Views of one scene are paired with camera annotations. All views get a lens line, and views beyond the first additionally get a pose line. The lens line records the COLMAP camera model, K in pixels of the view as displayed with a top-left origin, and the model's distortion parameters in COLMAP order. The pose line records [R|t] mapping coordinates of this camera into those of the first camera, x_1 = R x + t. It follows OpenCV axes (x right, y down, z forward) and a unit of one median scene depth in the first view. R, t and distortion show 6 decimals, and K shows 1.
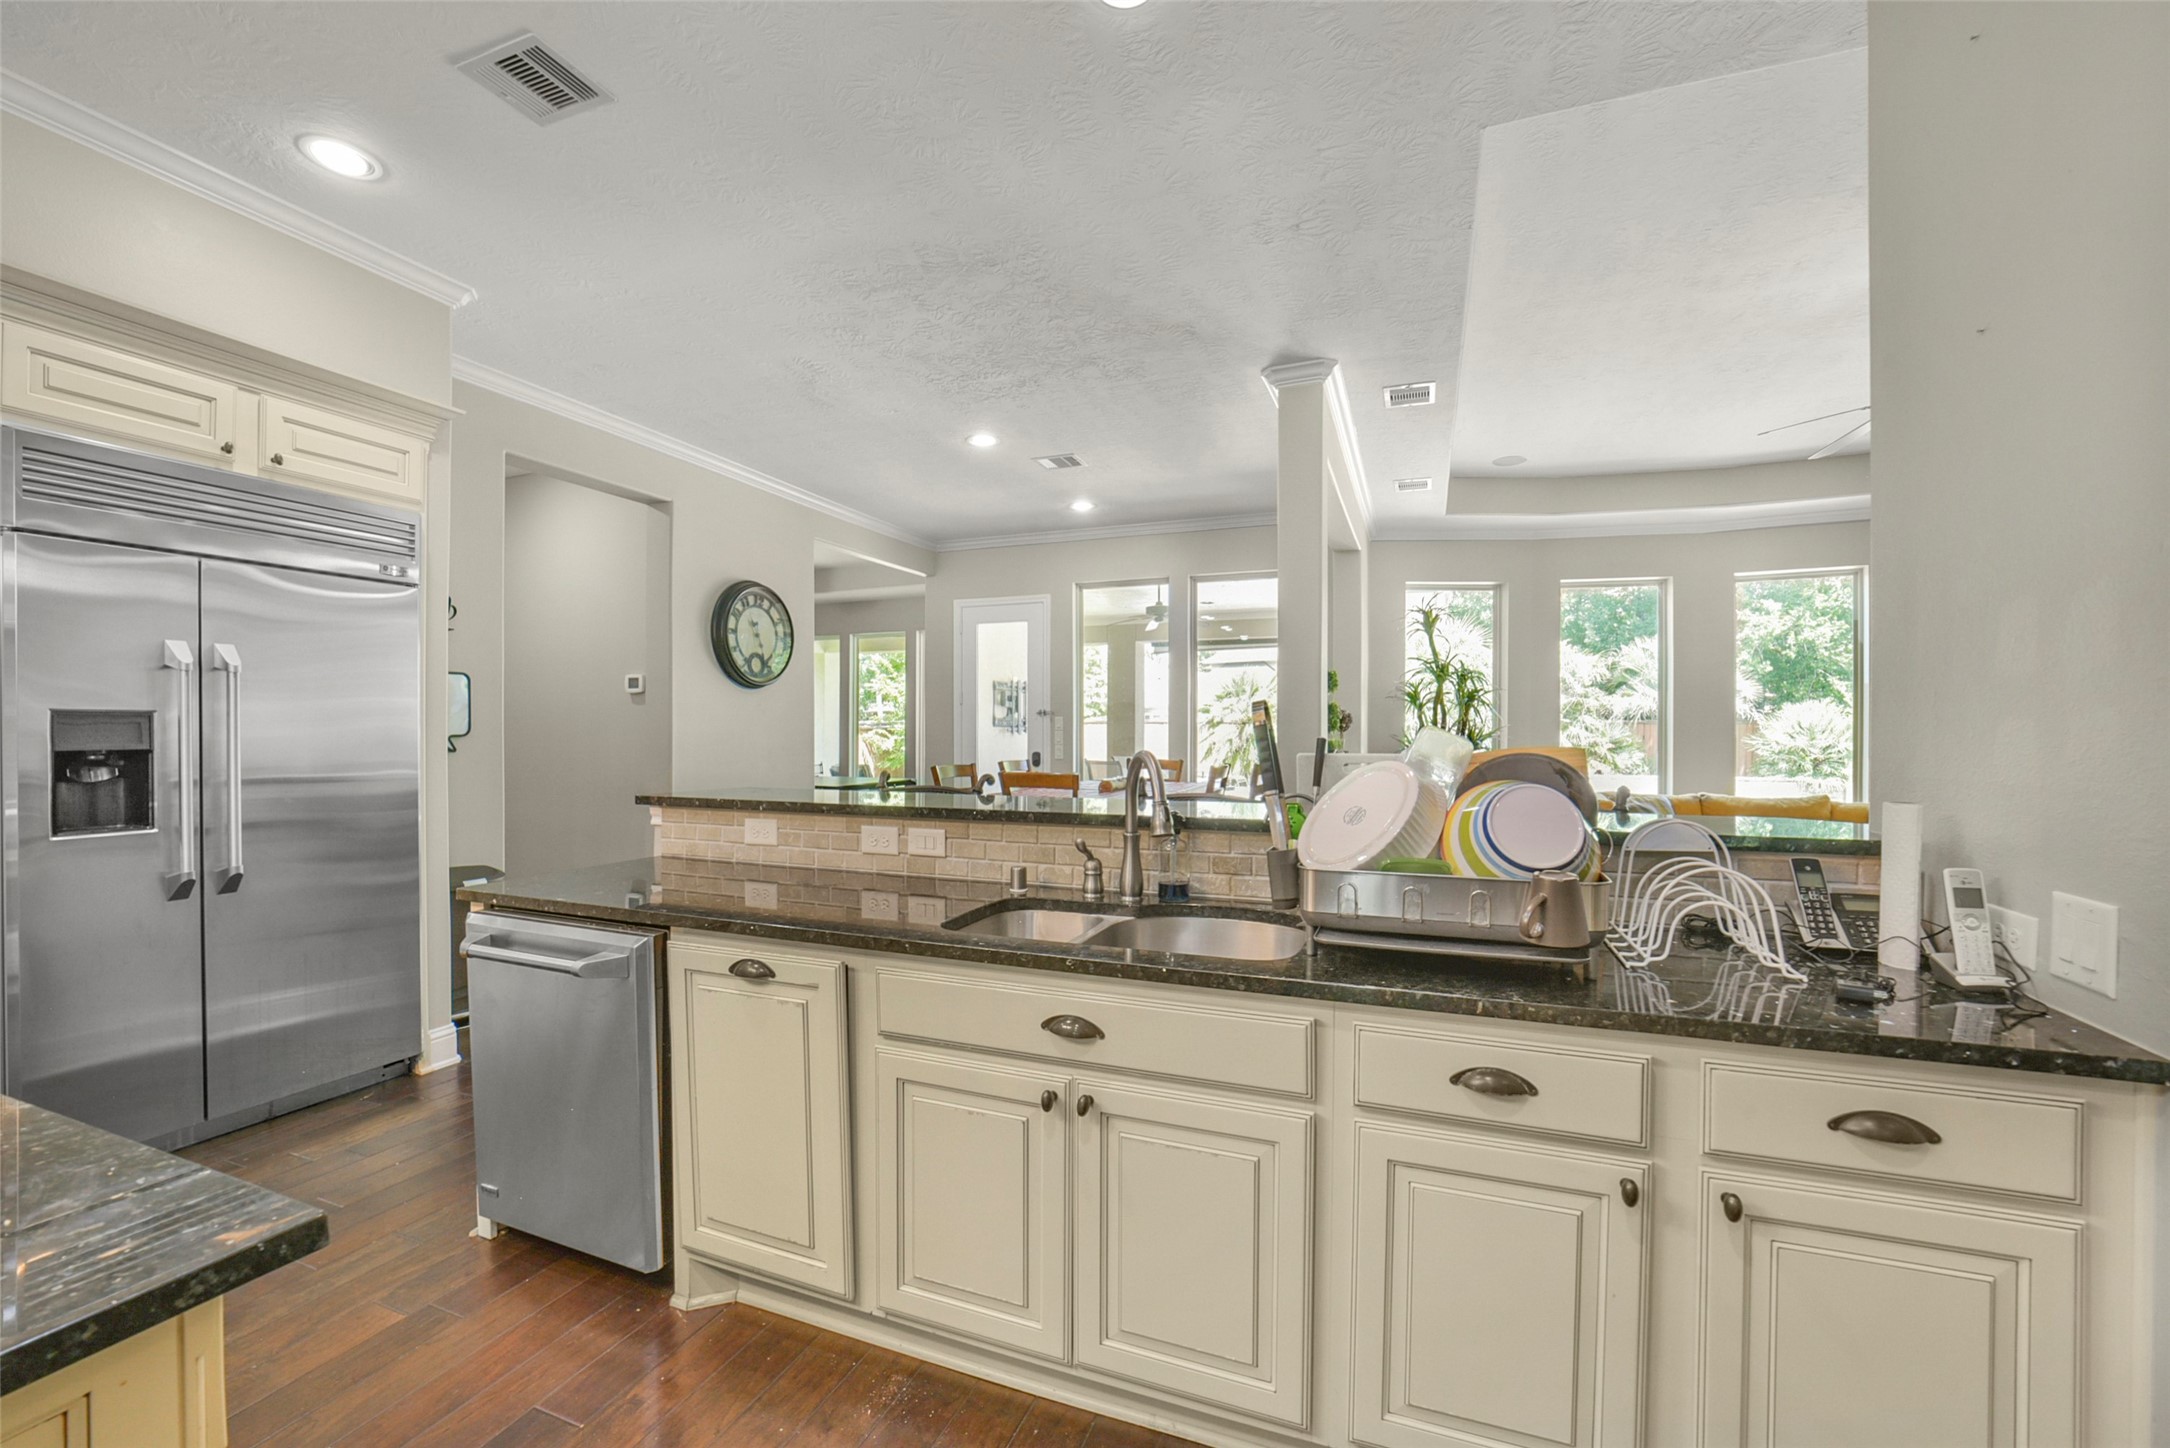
lens RADIAL K [[892.6, 0, 1085.0], [0, 892.6, 724.0], [0, 0, 1]] dist [0.001115, 0.000112]
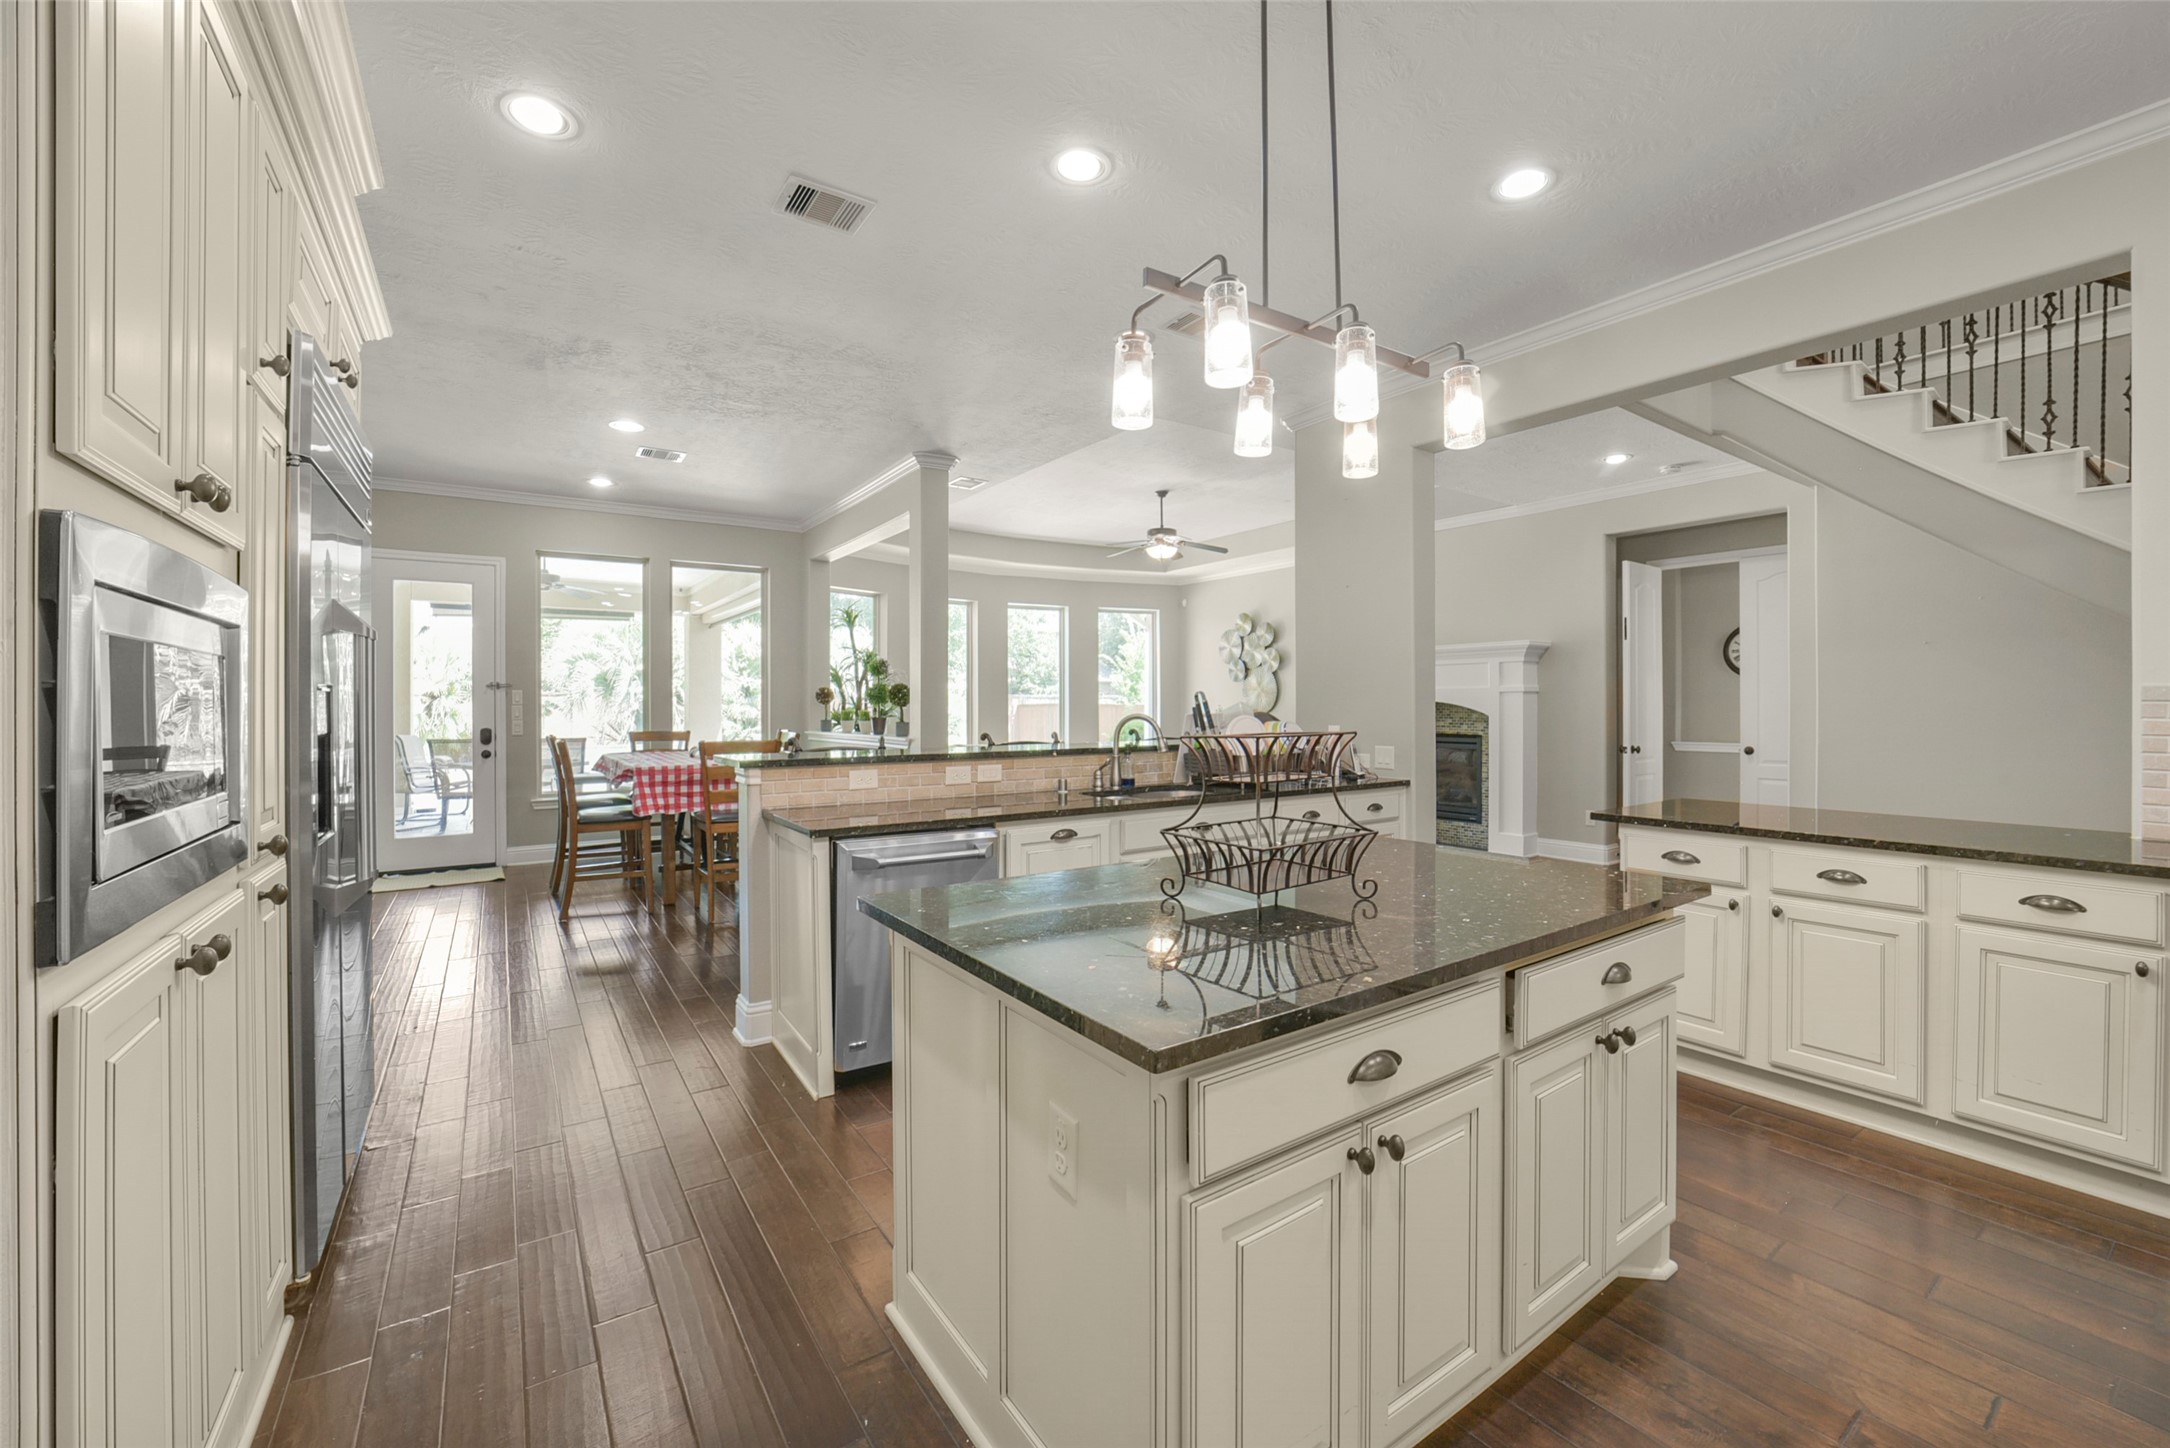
lens RADIAL K [[873.0, 0, 1087.4], [0, 873.0, 696.1], [0, 0, 1]] dist [0.000283, -0.000027]
pose [[0.583427, -0.000866, 0.812165, -1.269569], [-0.000299, 0.999999, 0.001281, -0.009209], [-0.812165, -0.000990, 0.583426, -0.066877]]
